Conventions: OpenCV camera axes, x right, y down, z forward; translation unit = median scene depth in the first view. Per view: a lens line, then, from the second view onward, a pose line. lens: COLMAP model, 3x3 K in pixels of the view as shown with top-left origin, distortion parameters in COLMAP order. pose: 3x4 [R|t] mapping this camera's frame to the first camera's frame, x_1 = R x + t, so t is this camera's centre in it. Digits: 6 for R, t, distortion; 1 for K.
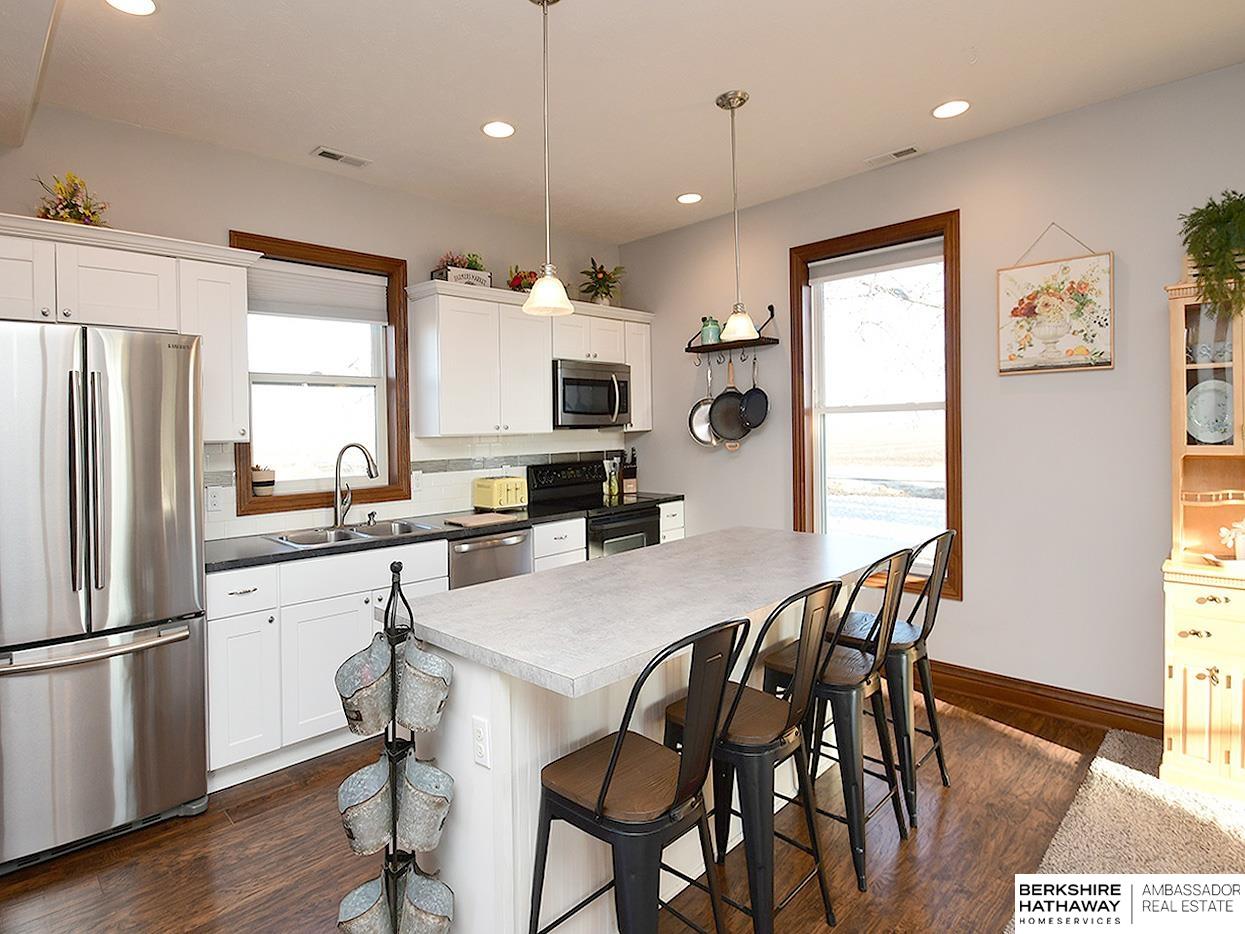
lens RADIAL K [[635.5, 0, 538.3], [0, 635.5, 437.5], [0, 0, 1]] dist [-0.007017, -0.001199]
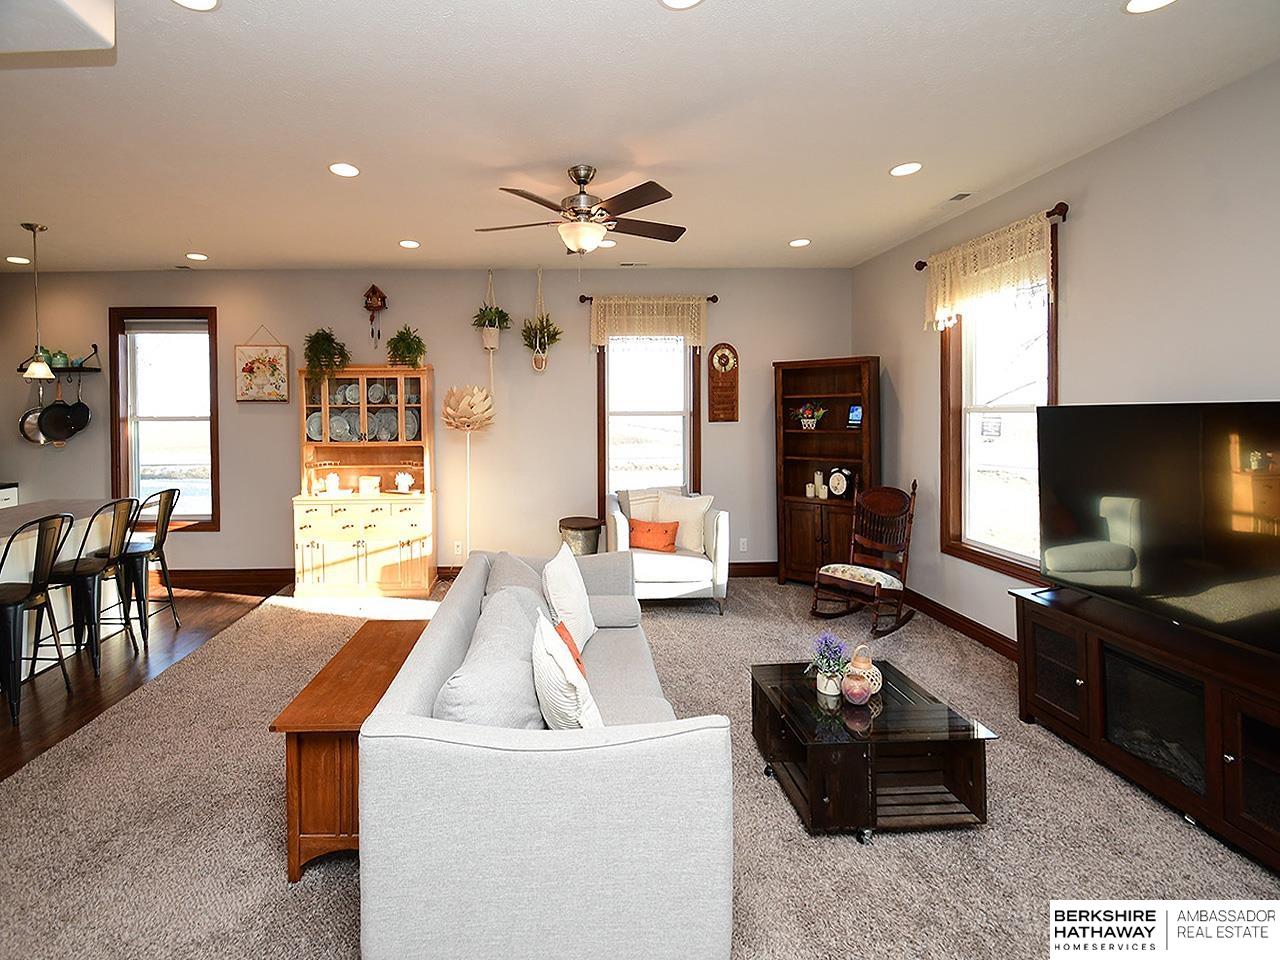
lens RADIAL K [[588.4, 0, 568.8], [0, 588.4, 423.4], [0, 0, 1]] dist [-0.007602, -0.002789]
pose [[0.616858, 0.007440, 0.787039, -0.008766], [-0.006292, 0.999970, -0.004521, -0.037440], [-0.787049, -0.002163, 0.616886, -0.756090]]
